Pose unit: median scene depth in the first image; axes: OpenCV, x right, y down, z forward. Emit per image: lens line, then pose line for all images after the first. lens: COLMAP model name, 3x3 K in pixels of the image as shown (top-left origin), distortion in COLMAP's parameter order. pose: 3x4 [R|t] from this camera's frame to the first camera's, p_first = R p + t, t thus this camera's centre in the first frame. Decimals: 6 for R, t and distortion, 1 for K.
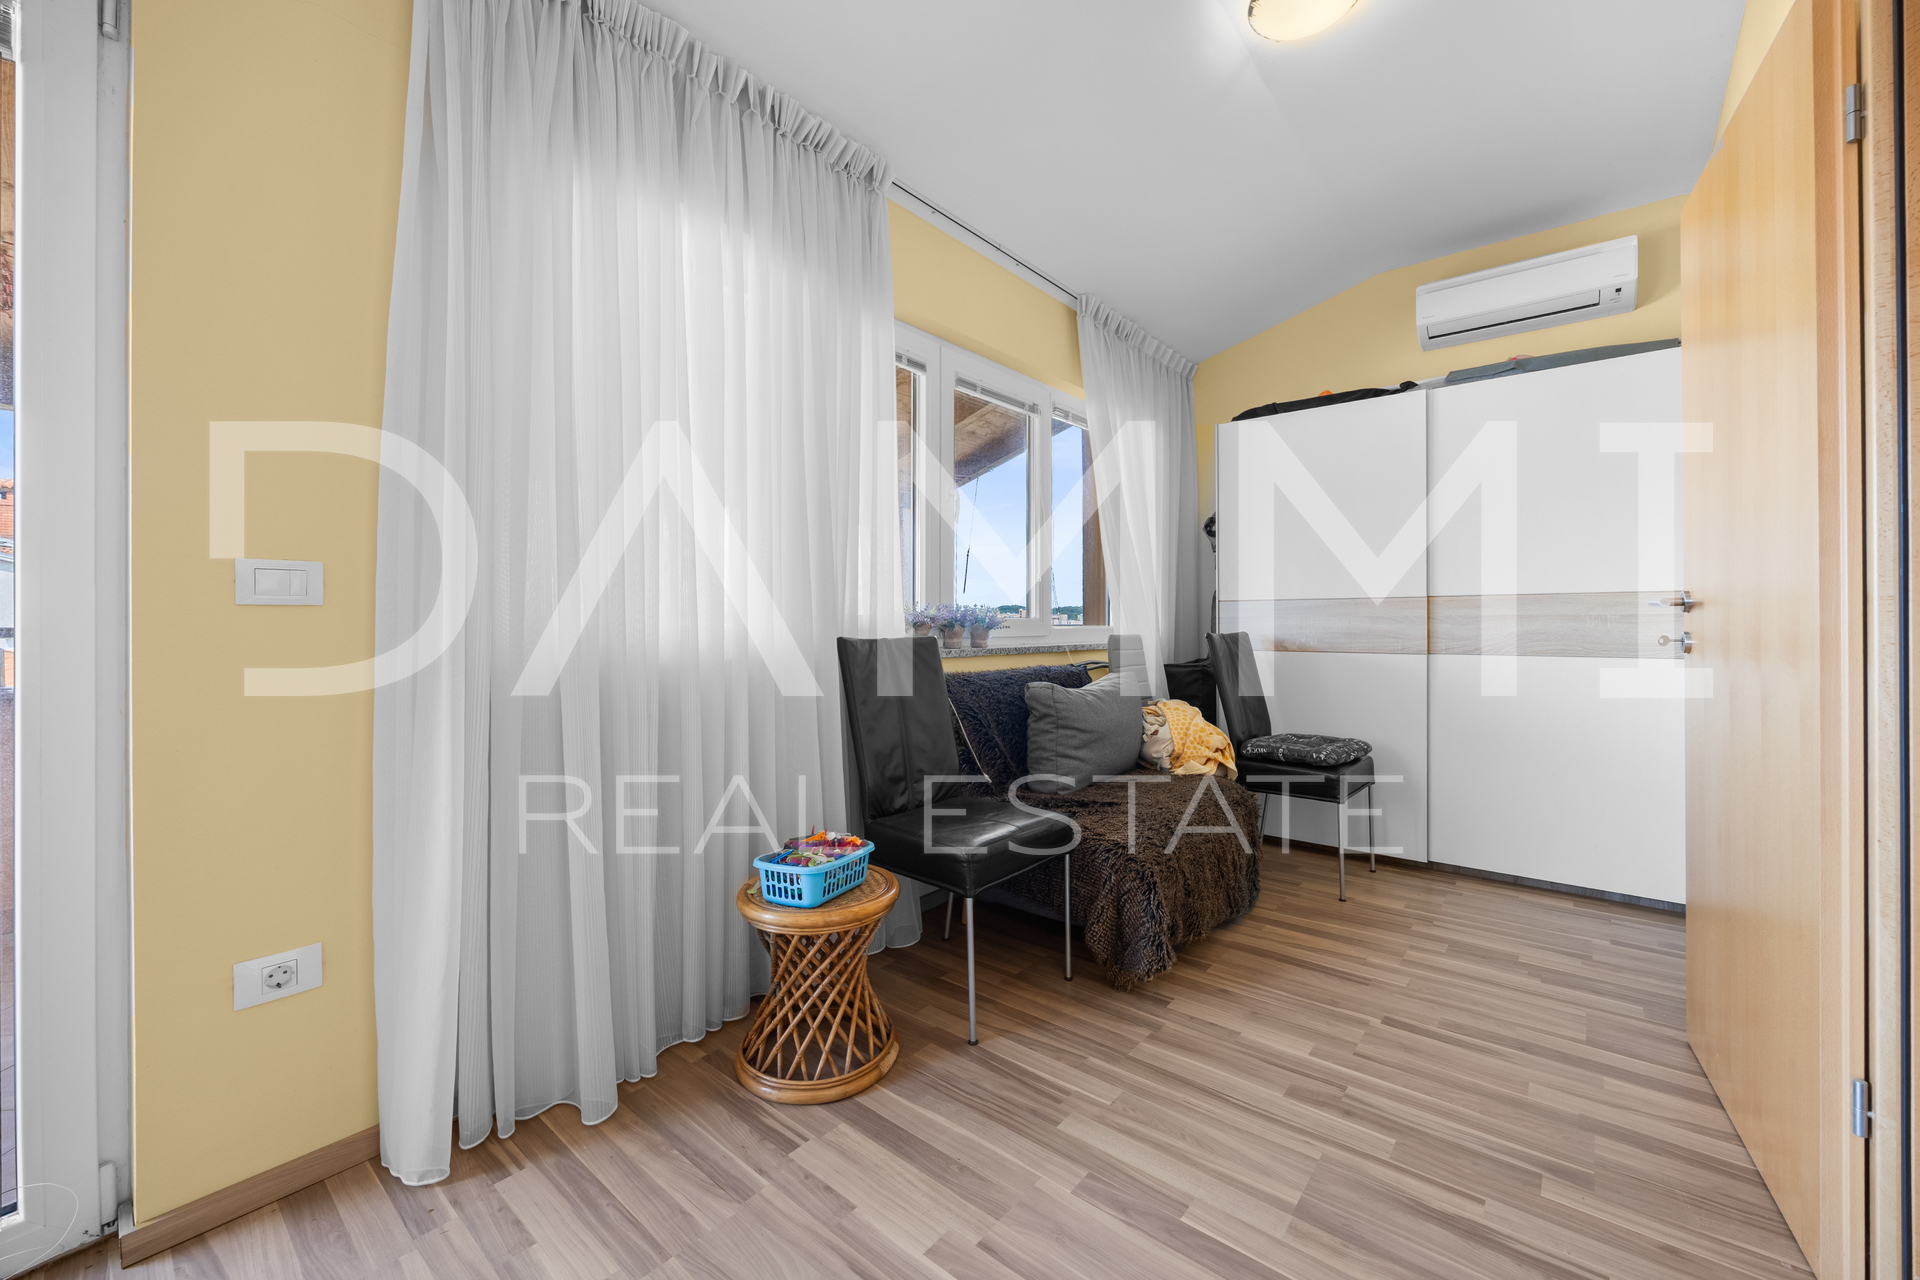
lens RADIAL K [[733.0, 0, 977.5], [0, 733.0, 623.9], [0, 0, 1]] dist [-0.001144, 0.000012]
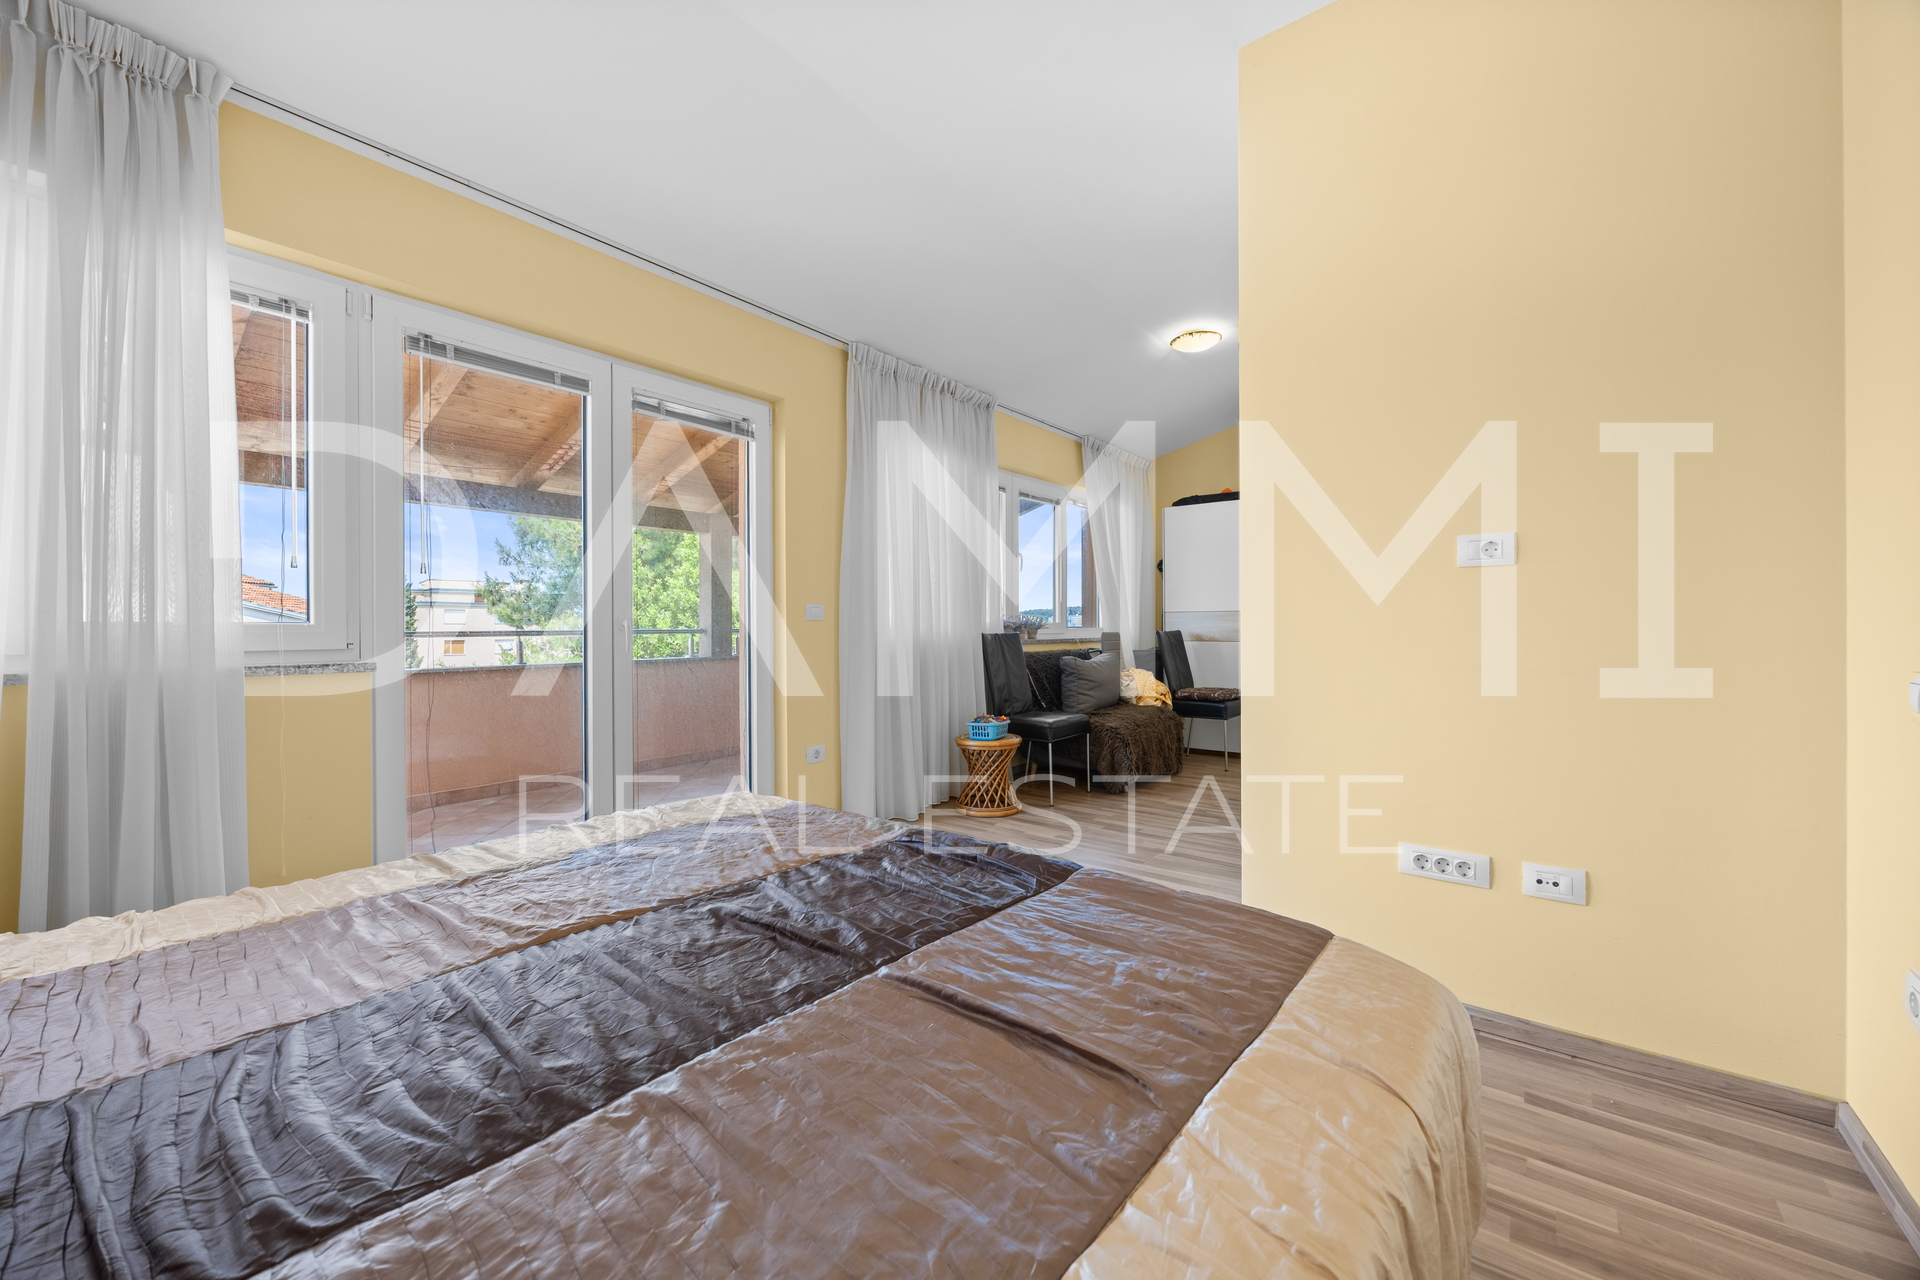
lens RADIAL K [[733.0, 0, 977.5], [0, 733.0, 623.9], [0, 0, 1]] dist [-0.001144, 0.000012]
pose [[0.999254, -0.003895, 0.038426, -0.211315], [0.004038, 0.999985, -0.003639, 0.000235], [-0.038412, 0.003792, 0.999255, -0.847245]]
